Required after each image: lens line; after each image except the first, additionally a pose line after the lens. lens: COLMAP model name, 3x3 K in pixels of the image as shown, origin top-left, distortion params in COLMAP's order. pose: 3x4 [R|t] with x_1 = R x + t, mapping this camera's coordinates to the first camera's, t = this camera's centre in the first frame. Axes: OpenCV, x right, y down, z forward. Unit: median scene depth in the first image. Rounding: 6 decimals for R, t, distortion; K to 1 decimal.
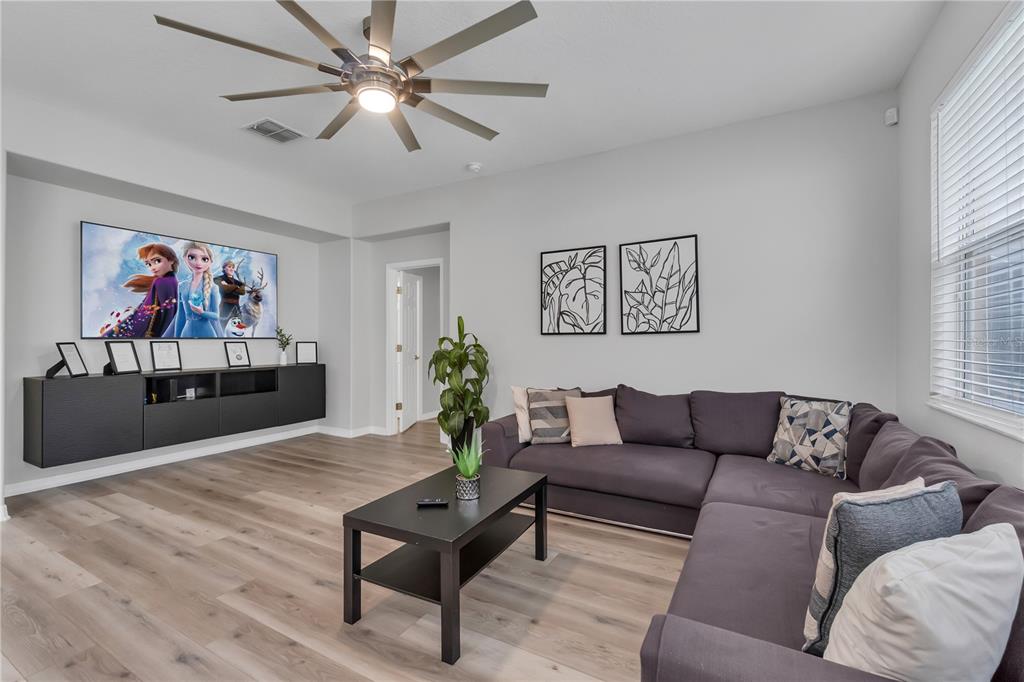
lens RADIAL K [[443.6, 0, 512.0], [0, 443.6, 341.0], [0, 0, 1]] dist [-0.005805, -0.000362]
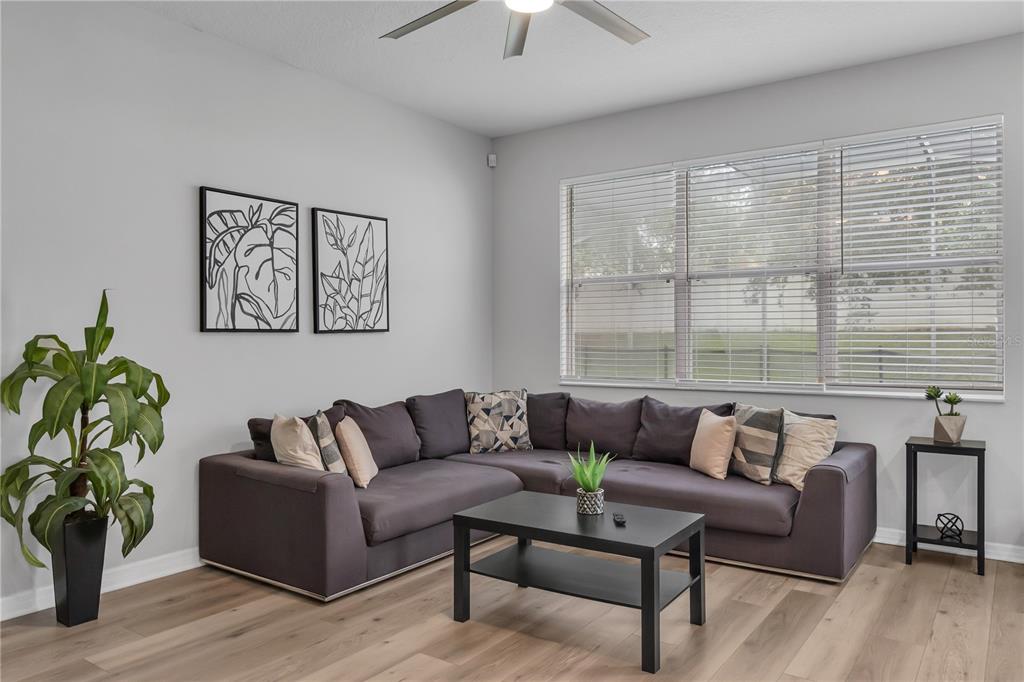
lens RADIAL K [[675.3, 0, 512.0], [0, 675.3, 341.0], [0, 0, 1]] dist [-0.001242, 0.000035]
pose [[0.133536, -0.004141, 0.991035, -0.809284], [0.003096, 0.999988, 0.003762, -0.004717], [-0.991039, 0.002566, 0.133548, 0.544494]]
